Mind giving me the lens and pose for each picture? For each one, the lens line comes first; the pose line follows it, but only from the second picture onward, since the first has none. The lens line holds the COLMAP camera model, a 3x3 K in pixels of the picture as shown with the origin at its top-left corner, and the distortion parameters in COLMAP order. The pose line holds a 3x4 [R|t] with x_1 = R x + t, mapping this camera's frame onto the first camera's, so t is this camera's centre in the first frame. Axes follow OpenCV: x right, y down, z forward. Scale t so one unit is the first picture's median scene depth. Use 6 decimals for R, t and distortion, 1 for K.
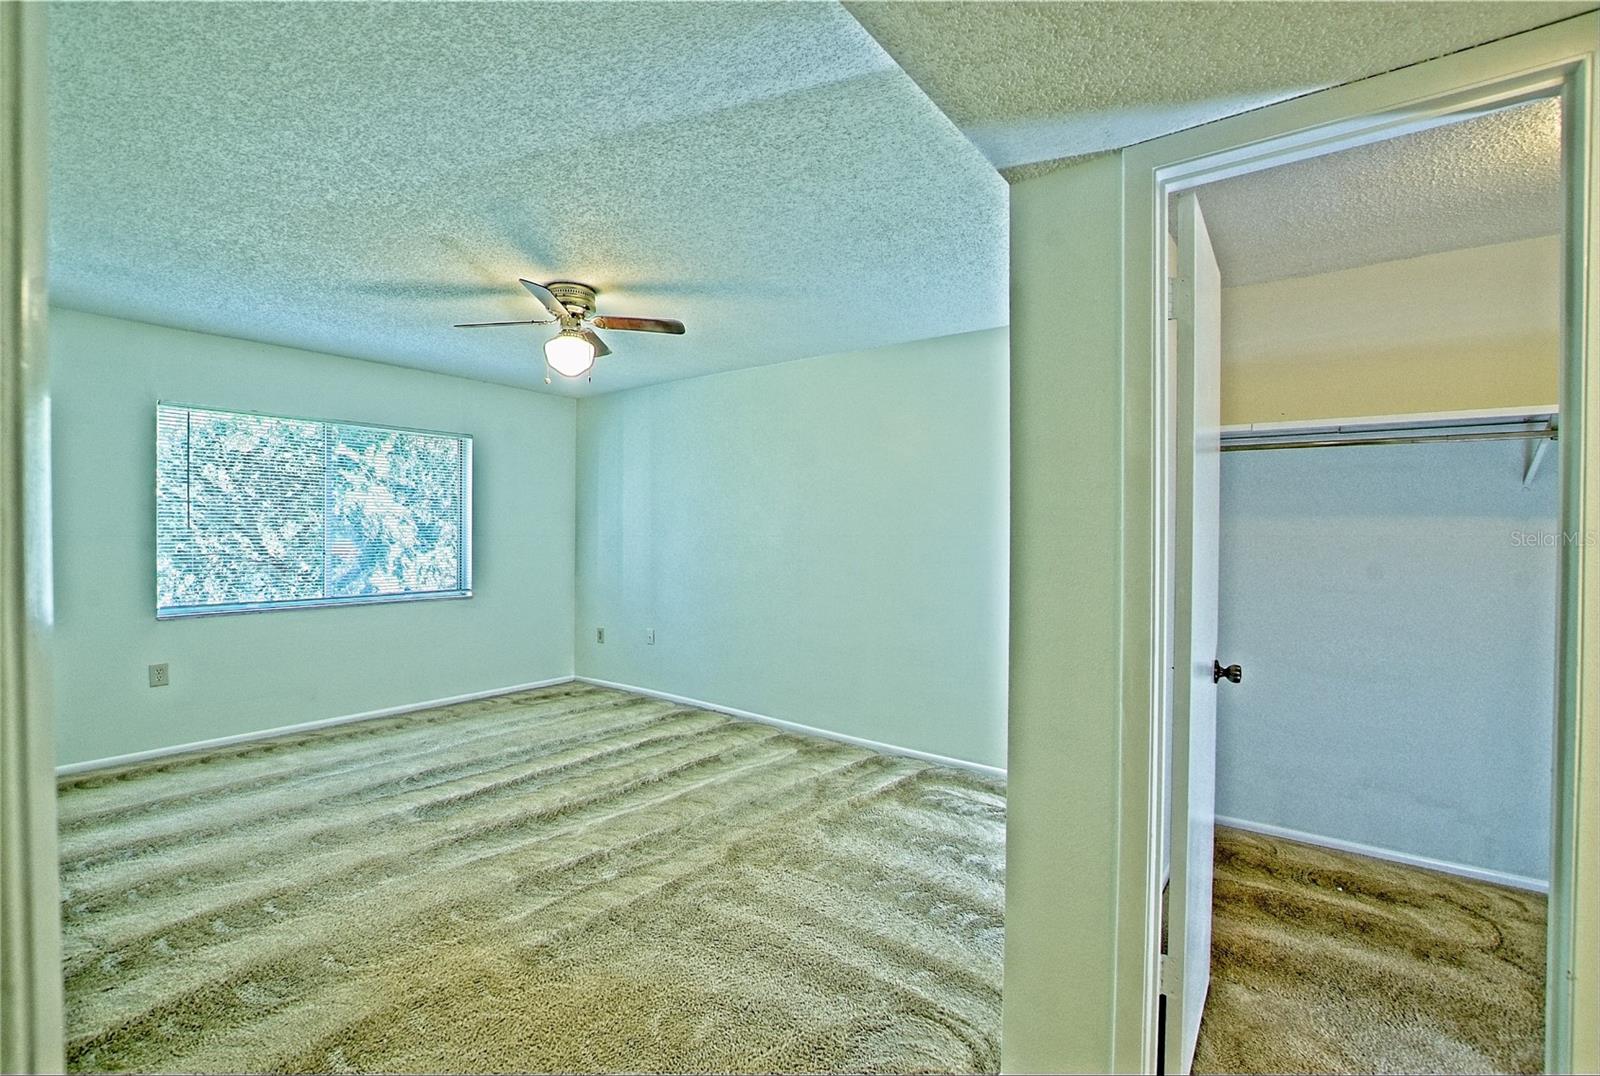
lens RADIAL K [[714.9, 0, 799.8], [0, 714.9, 541.1], [0, 0, 1]] dist [-0.037687, 0.006834]
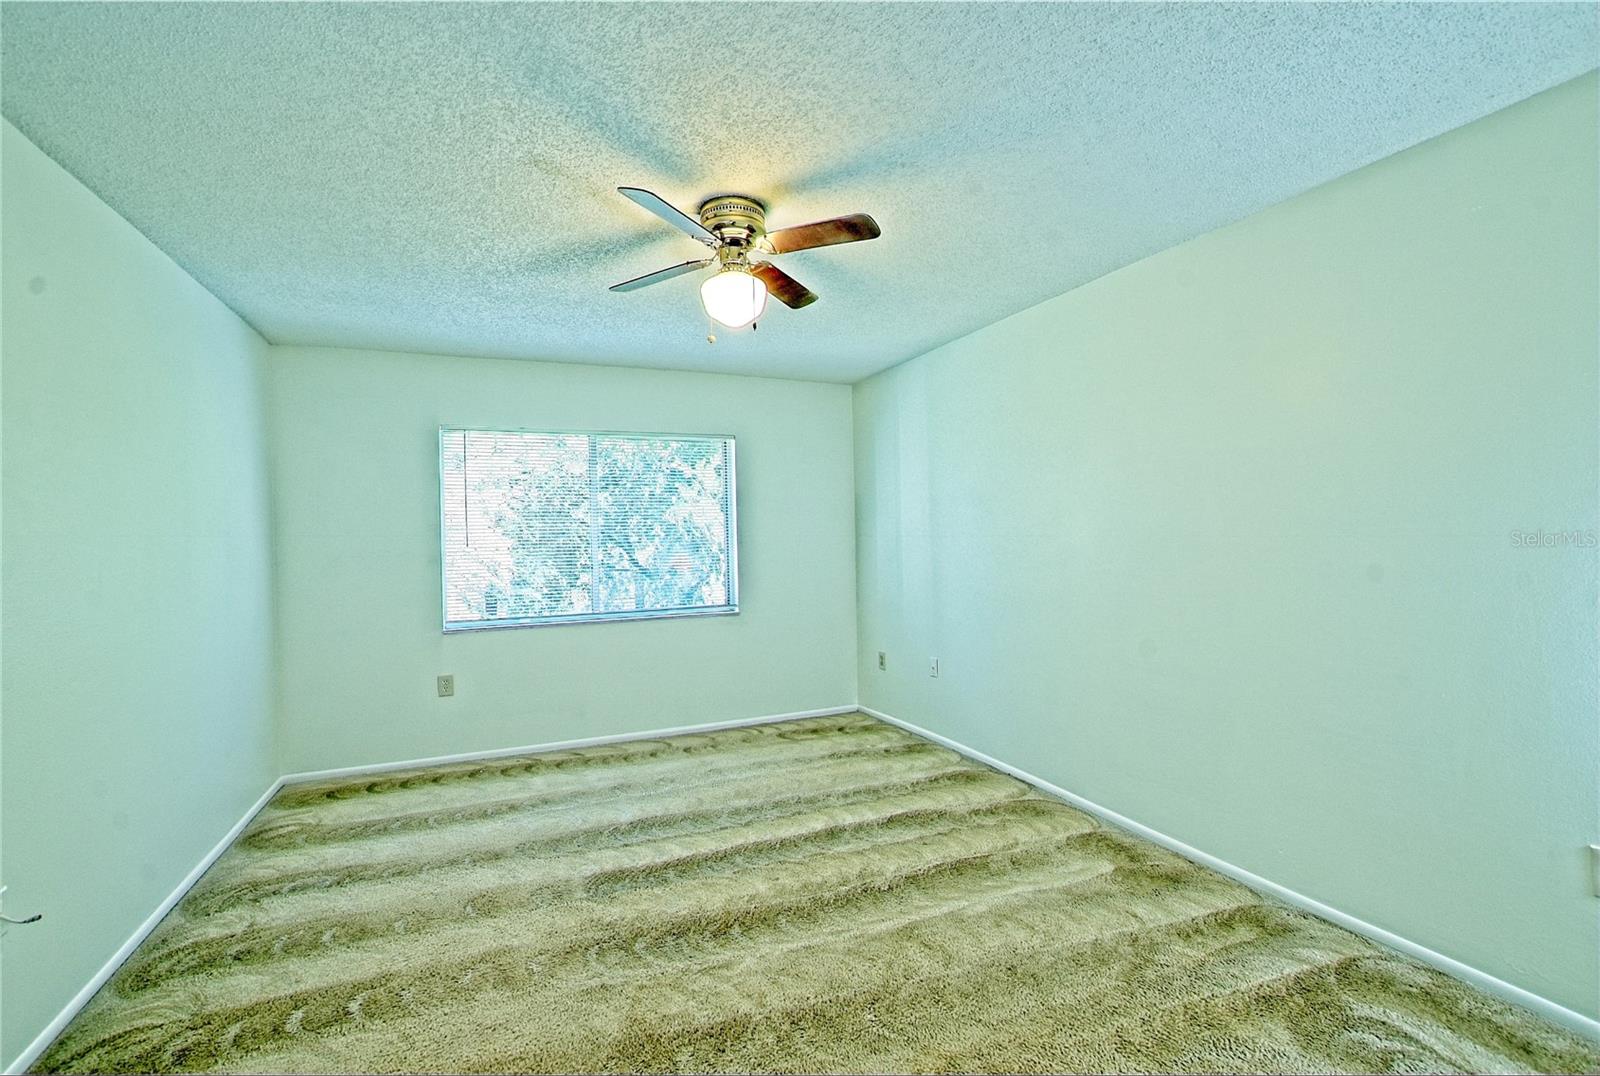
lens RADIAL K [[714.9, 0, 796.3], [0, 714.9, 536.6], [0, 0, 1]] dist [-0.037687, 0.006834]
pose [[0.872206, -0.029936, -0.488223, 0.070366], [0.024083, 0.999543, -0.018264, -0.000486], [0.488546, 0.004172, 0.872528, 0.324402]]
